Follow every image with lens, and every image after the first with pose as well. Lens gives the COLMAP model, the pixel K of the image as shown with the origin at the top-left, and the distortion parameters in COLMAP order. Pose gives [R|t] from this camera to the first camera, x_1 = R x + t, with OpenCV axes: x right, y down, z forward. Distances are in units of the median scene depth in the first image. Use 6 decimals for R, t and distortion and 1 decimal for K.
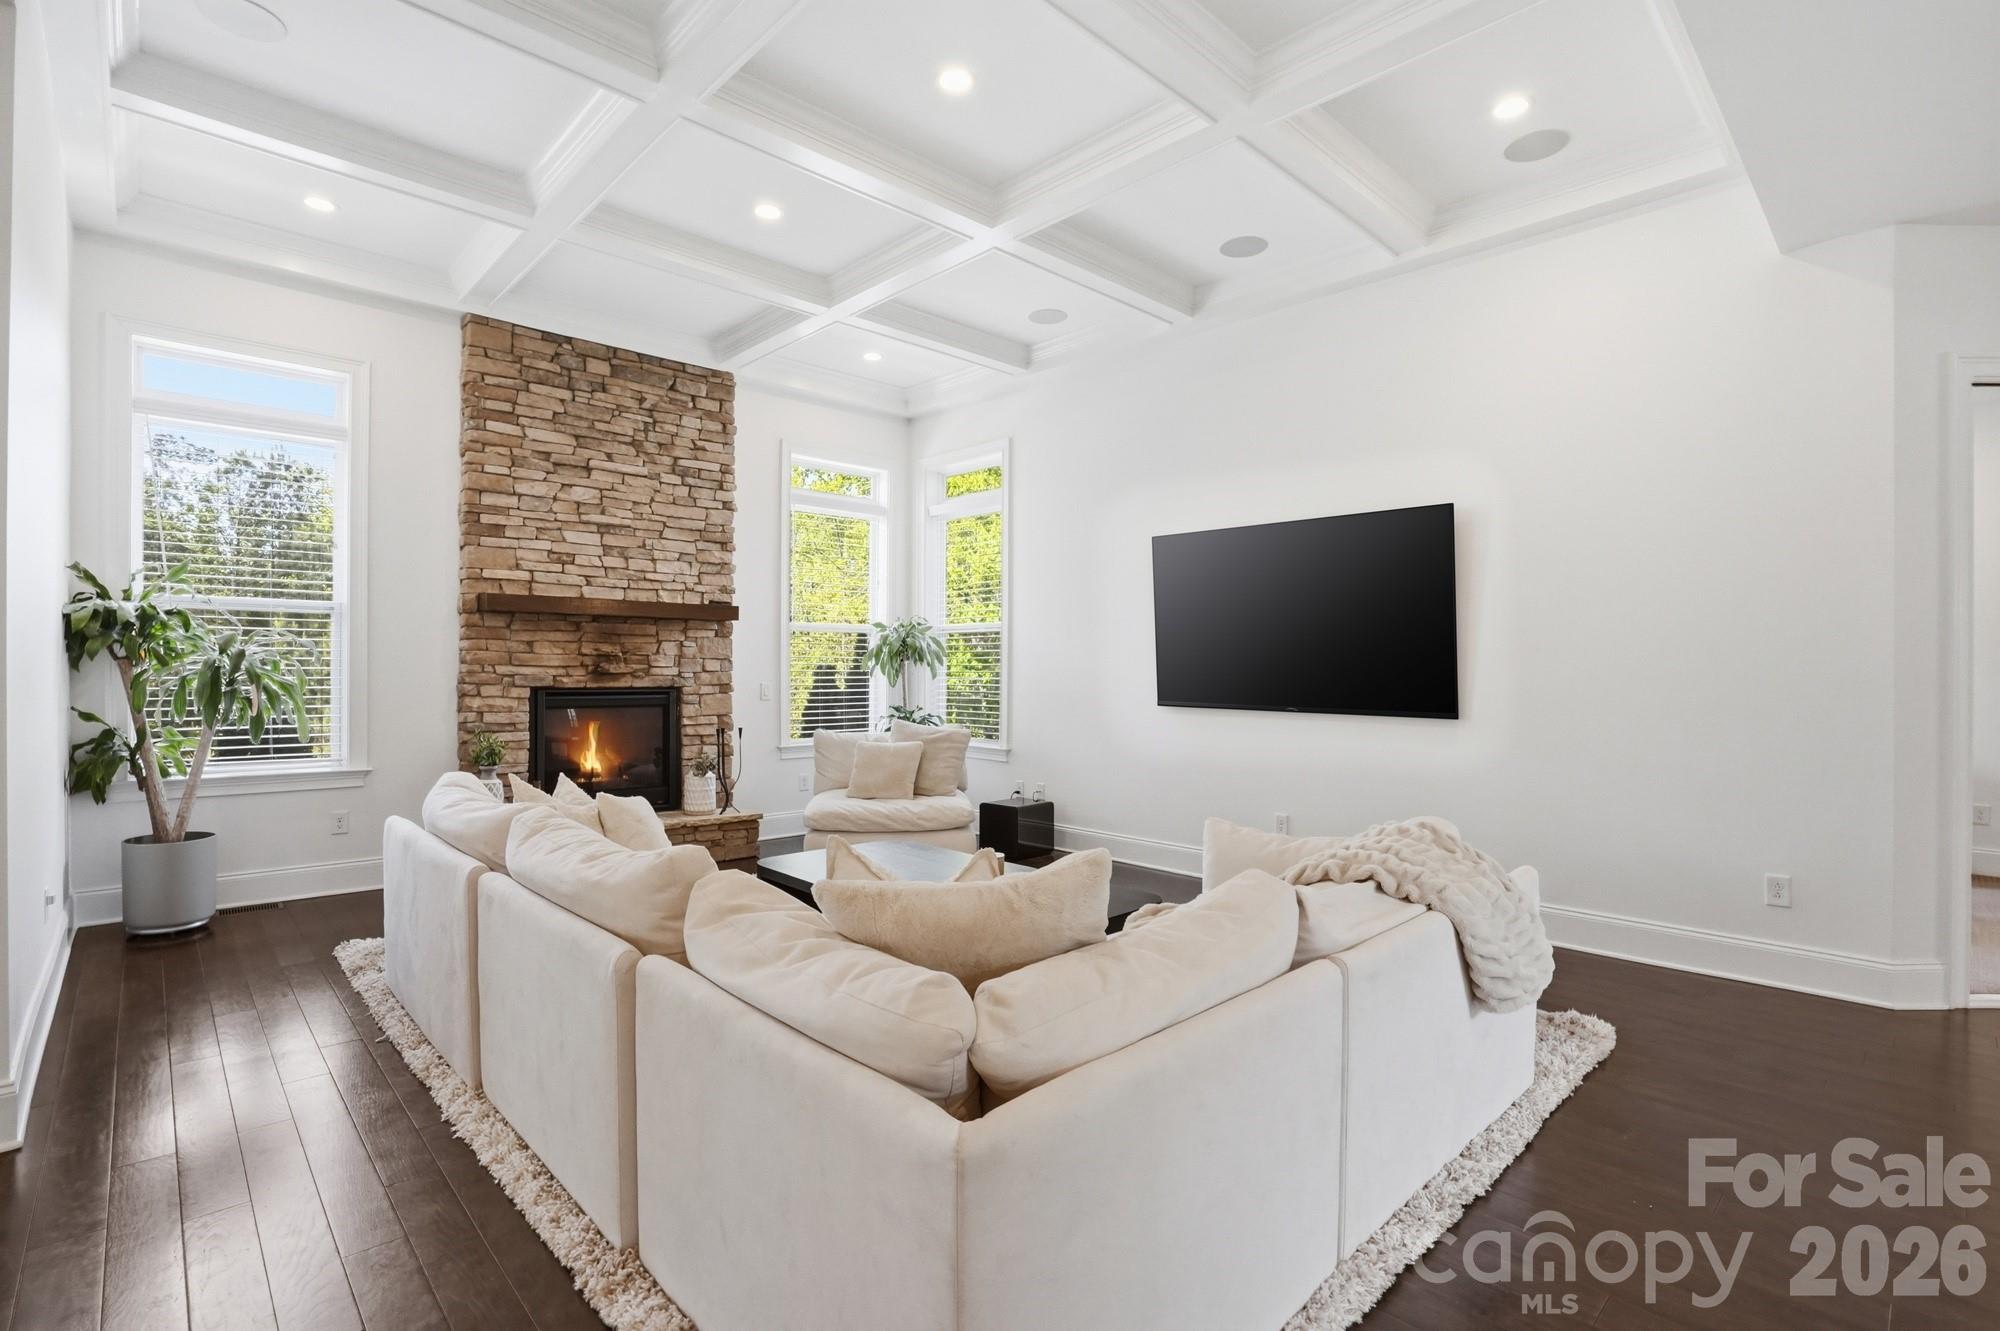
lens RADIAL K [[959.3, 0, 1004.5], [0, 959.3, 662.1], [0, 0, 1]] dist [-0.047510, 0.019371]
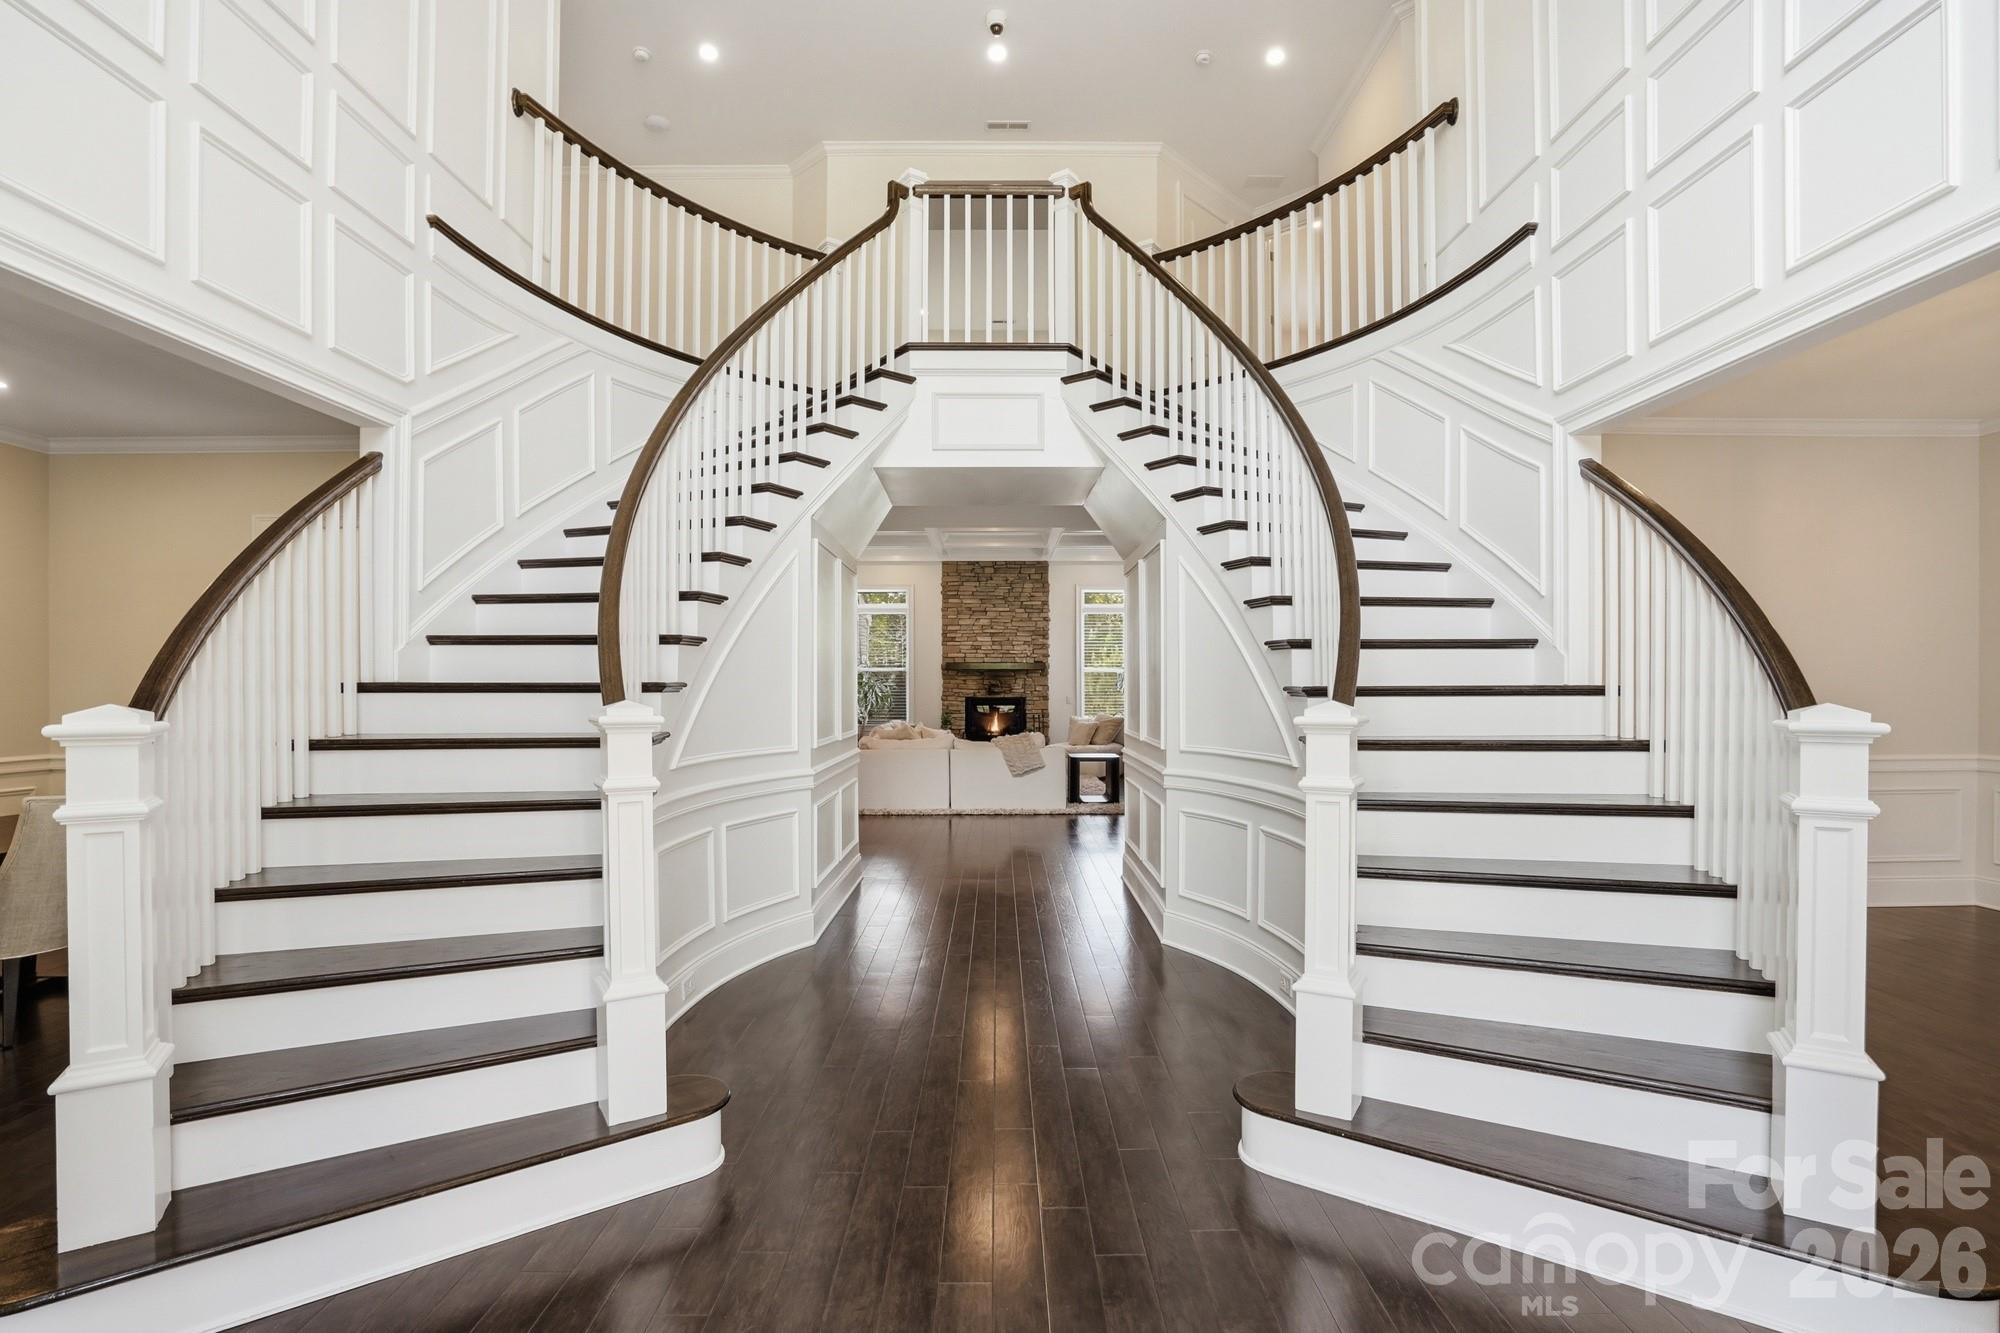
lens RADIAL K [[933.1, 0, 1000.0], [0, 933.1, 666.5], [0, 0, 1]] dist [-0.045863, 0.016866]
pose [[0.720435, -0.017059, -0.693312, 1.298623], [0.010522, 0.999851, -0.013667, -0.021520], [0.693442, 0.002551, 0.720508, -0.761737]]
